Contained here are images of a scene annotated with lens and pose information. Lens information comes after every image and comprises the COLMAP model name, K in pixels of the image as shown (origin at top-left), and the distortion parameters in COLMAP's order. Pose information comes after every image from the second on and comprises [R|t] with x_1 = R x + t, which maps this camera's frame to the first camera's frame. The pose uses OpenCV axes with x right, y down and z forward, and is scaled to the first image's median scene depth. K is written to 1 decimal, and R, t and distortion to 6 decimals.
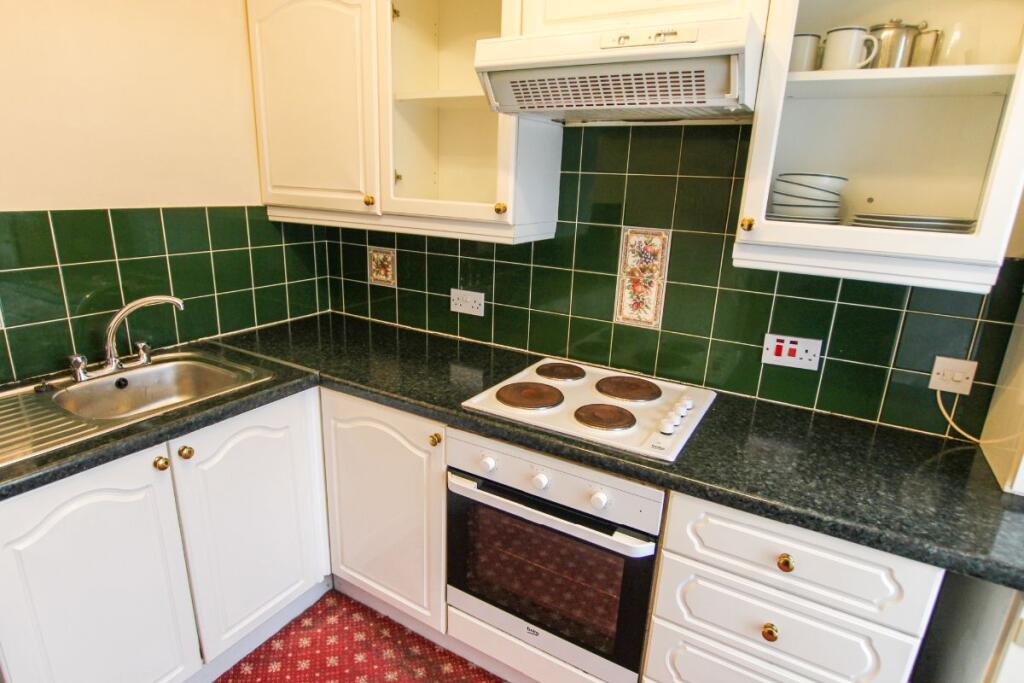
lens RADIAL K [[532.6, 0, 504.9], [0, 532.6, 345.4], [0, 0, 1]] dist [-0.020655, 0.001690]
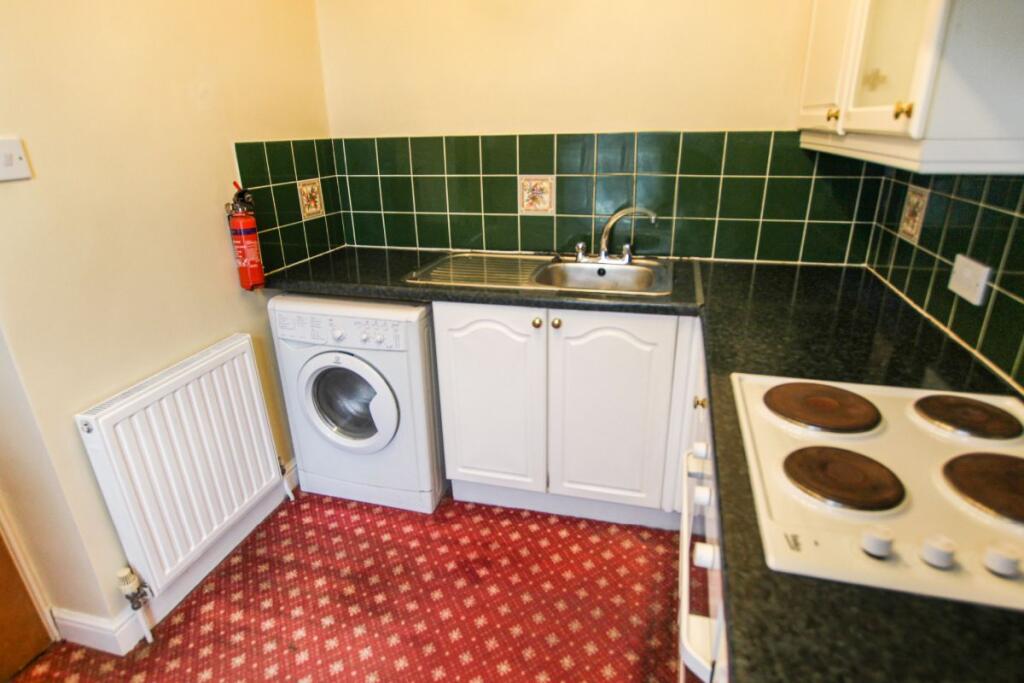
lens RADIAL K [[532.6, 0, 507.7], [0, 532.6, 335.0], [0, 0, 1]] dist [-0.020655, 0.001690]
pose [[0.301386, 0.313424, -0.900518, 0.342146], [-0.247737, 0.937737, 0.243465, -0.035045], [0.920757, 0.149714, 0.360267, 0.287490]]
